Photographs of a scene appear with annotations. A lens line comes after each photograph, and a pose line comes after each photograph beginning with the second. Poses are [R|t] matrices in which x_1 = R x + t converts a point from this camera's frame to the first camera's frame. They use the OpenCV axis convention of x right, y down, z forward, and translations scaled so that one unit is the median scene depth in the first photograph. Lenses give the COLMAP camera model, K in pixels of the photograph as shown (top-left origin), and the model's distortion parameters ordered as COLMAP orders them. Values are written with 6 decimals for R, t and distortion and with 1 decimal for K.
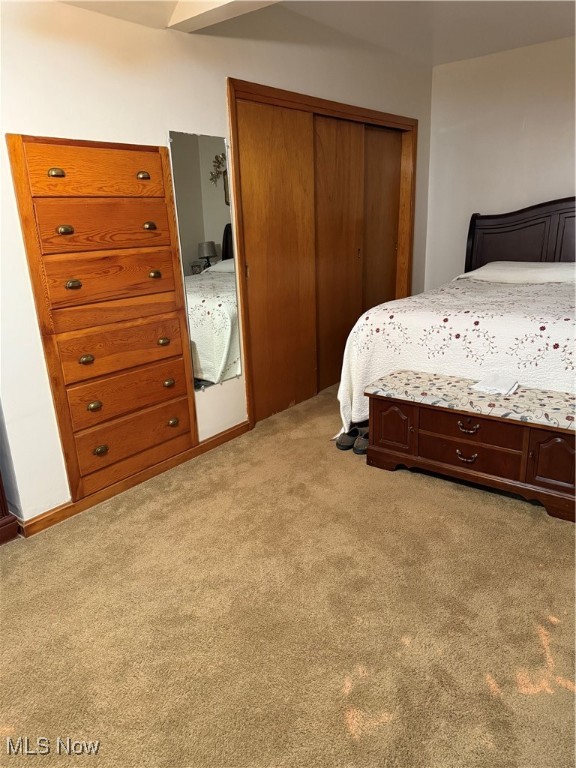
lens RADIAL K [[538.5, 0, 285.3], [0, 538.5, 386.4], [0, 0, 1]] dist [0.044894, -0.059106]
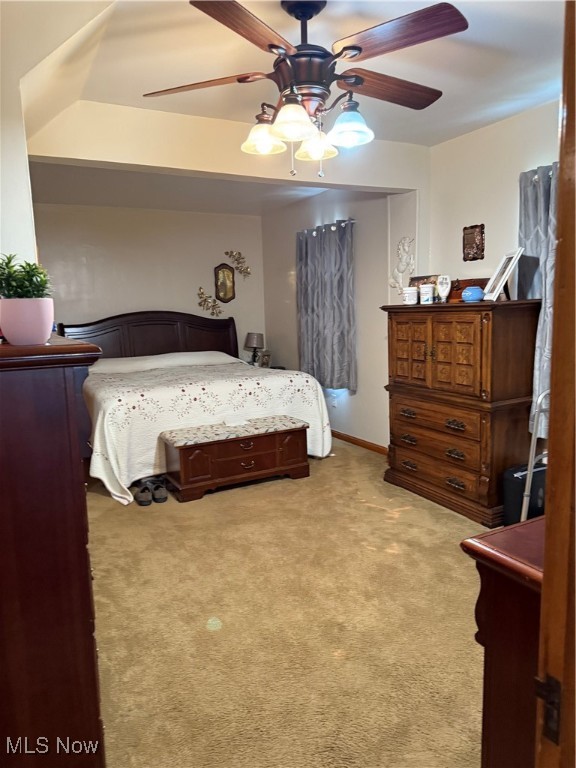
lens RADIAL K [[538.5, 0, 285.3], [0, 538.5, 386.4], [0, 0, 1]] dist [0.044894, -0.059106]
pose [[0.387400, -0.098873, 0.916595, -1.037078], [0.286247, 0.957993, -0.017644, -0.033295], [-0.876347, 0.269208, 0.399428, 0.208598]]
